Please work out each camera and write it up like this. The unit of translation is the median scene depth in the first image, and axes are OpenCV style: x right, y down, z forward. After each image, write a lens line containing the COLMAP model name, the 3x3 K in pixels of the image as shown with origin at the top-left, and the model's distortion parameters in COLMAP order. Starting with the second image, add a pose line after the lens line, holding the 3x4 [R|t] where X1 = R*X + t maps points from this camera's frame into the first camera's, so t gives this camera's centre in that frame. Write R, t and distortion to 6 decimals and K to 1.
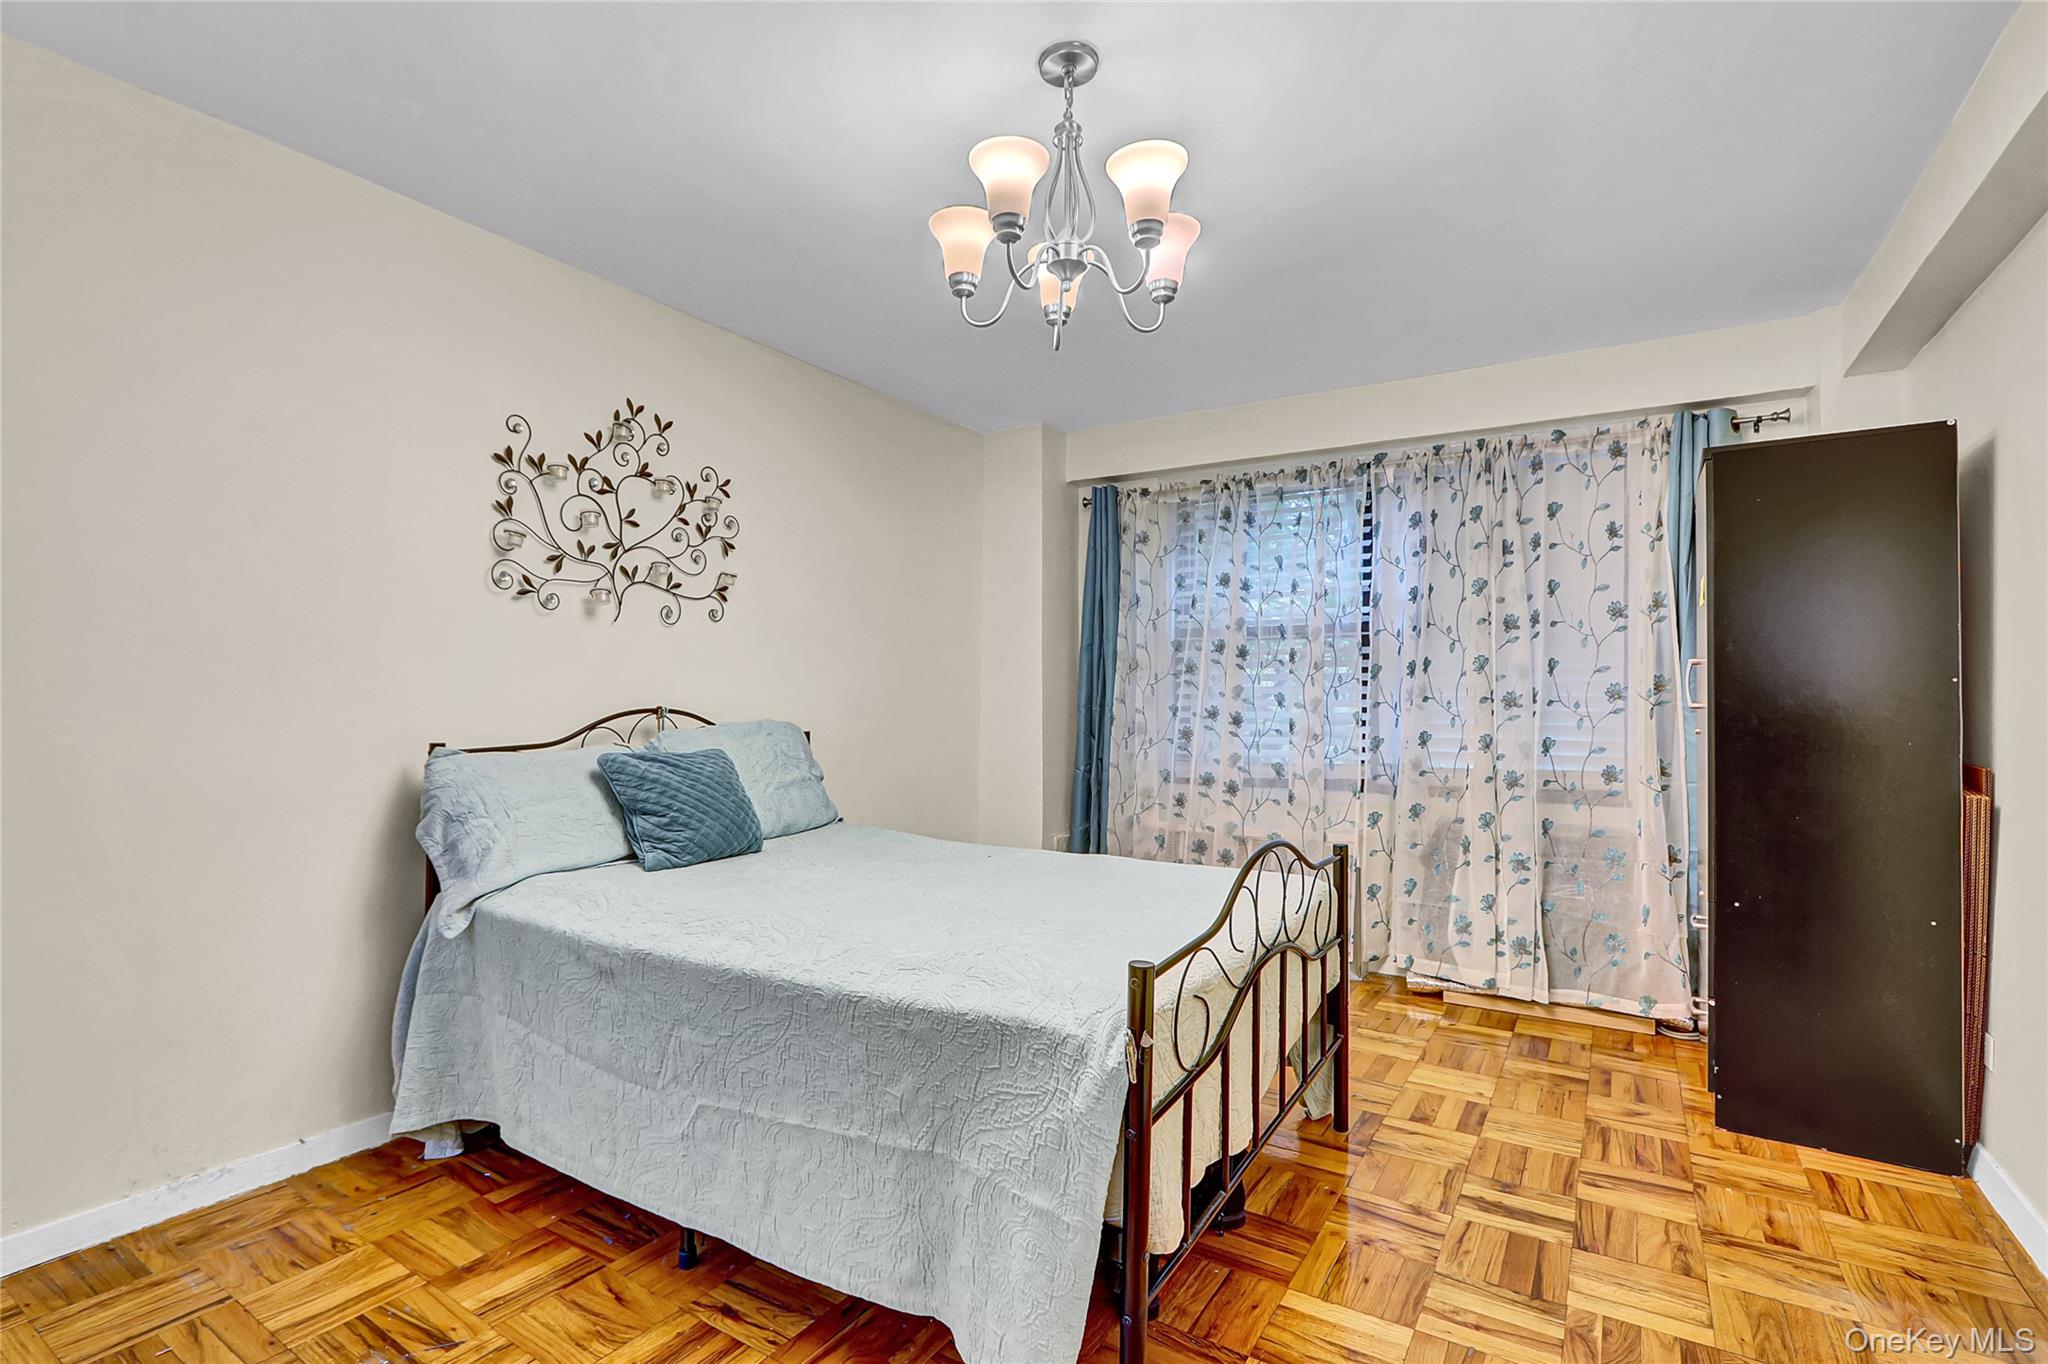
lens RADIAL K [[983.0, 0, 1017.8], [0, 983.0, 694.4], [0, 0, 1]] dist [-0.032599, 0.019742]
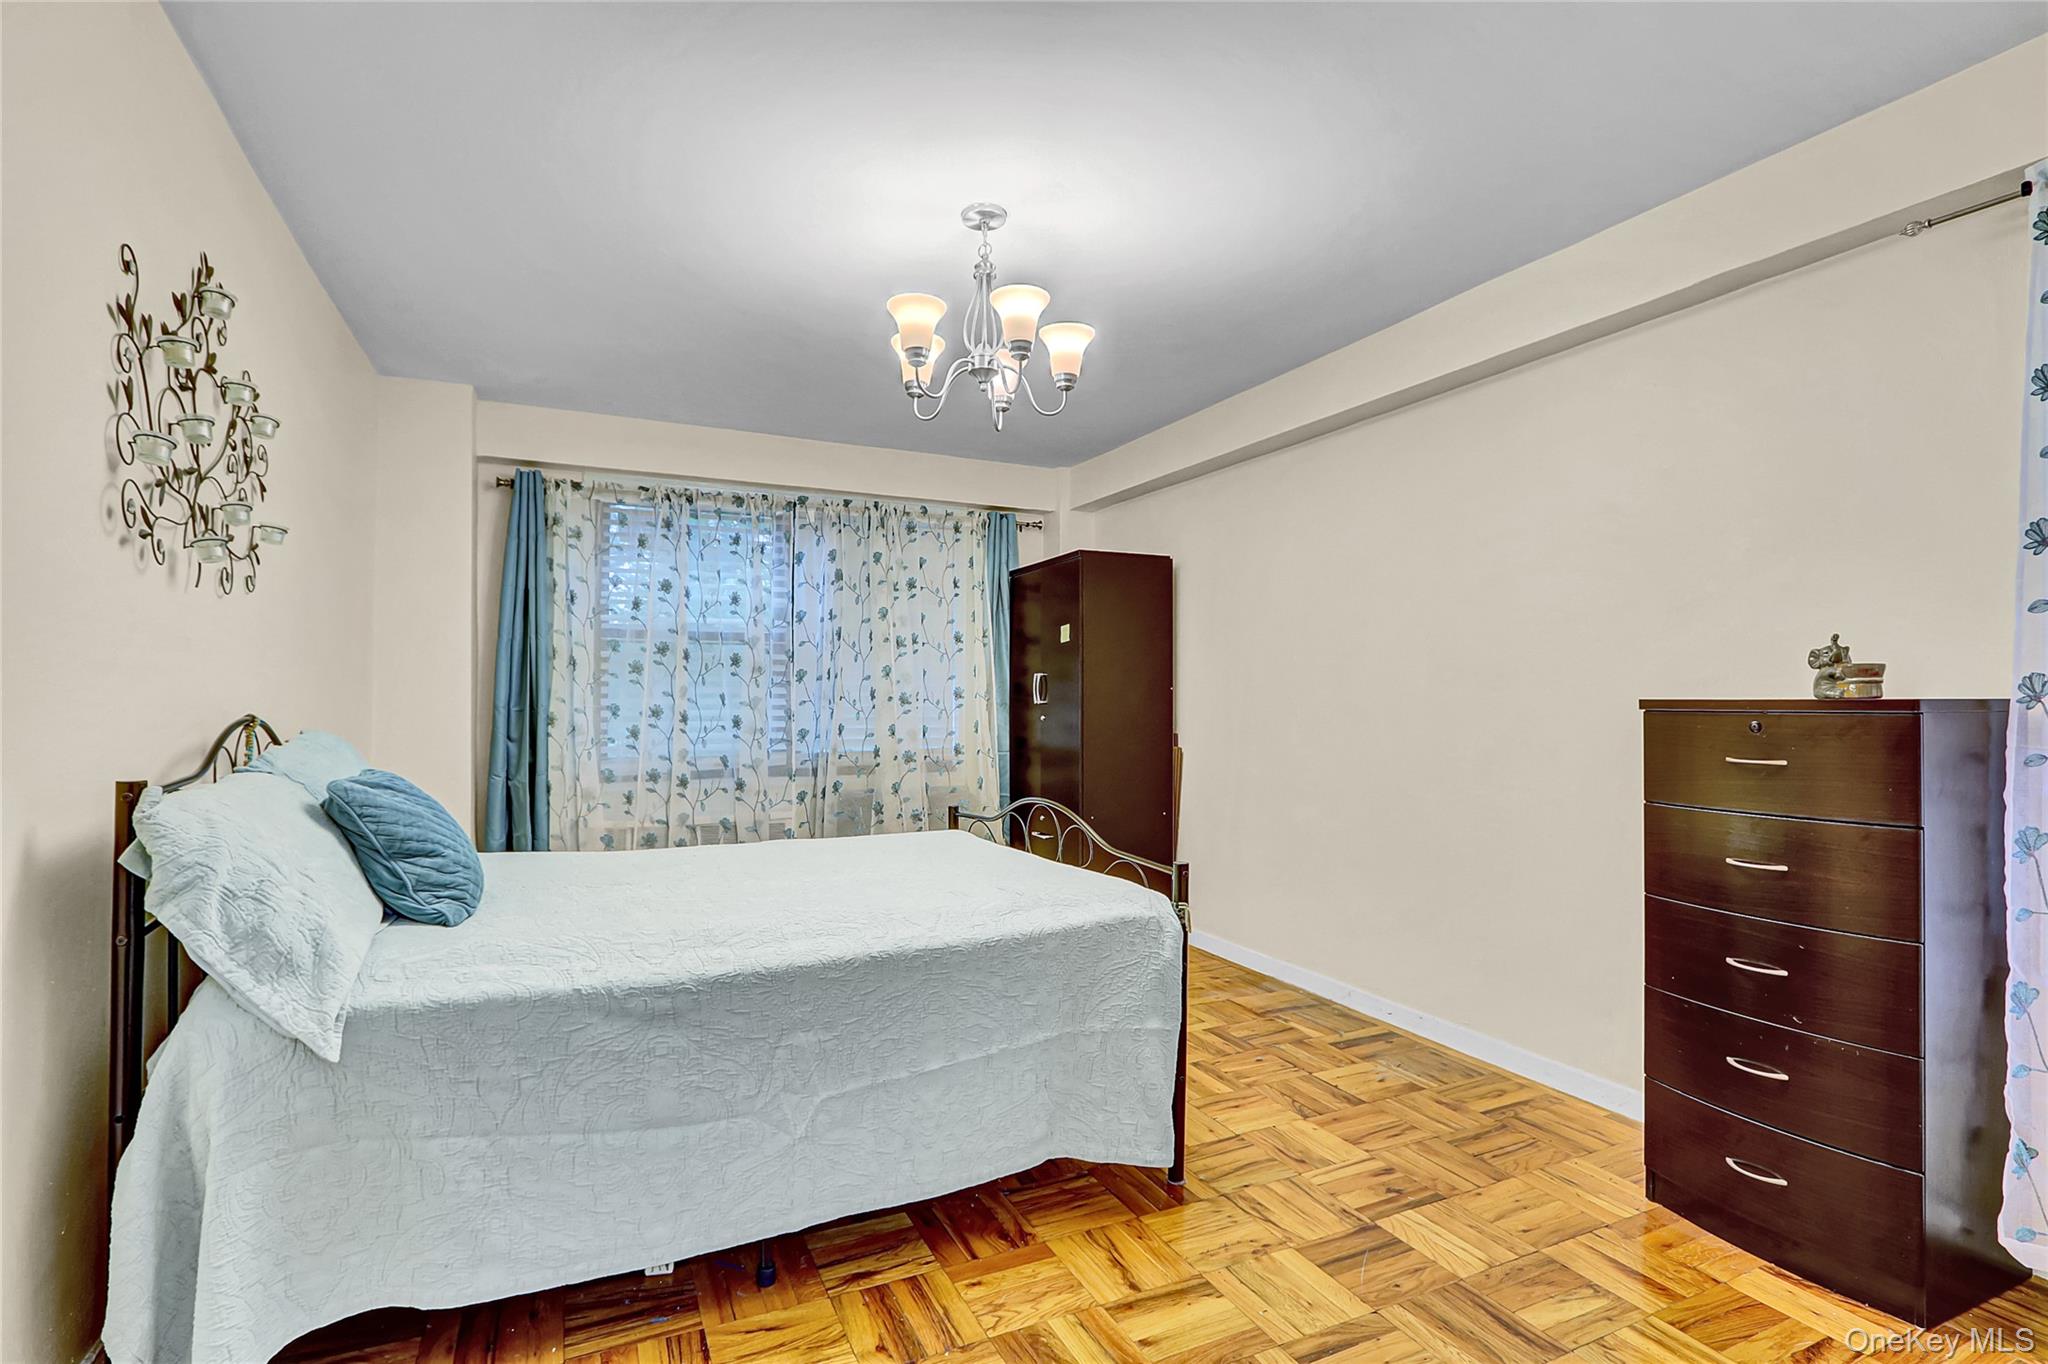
lens RADIAL K [[983.0, 0, 1017.8], [0, 983.0, 694.4], [0, 0, 1]] dist [-0.032599, 0.019742]
pose [[0.510841, -0.000213, 0.859675, -0.556126], [-0.005647, 0.999978, 0.003604, -0.005992], [-0.859657, -0.006695, 0.510829, 0.149843]]
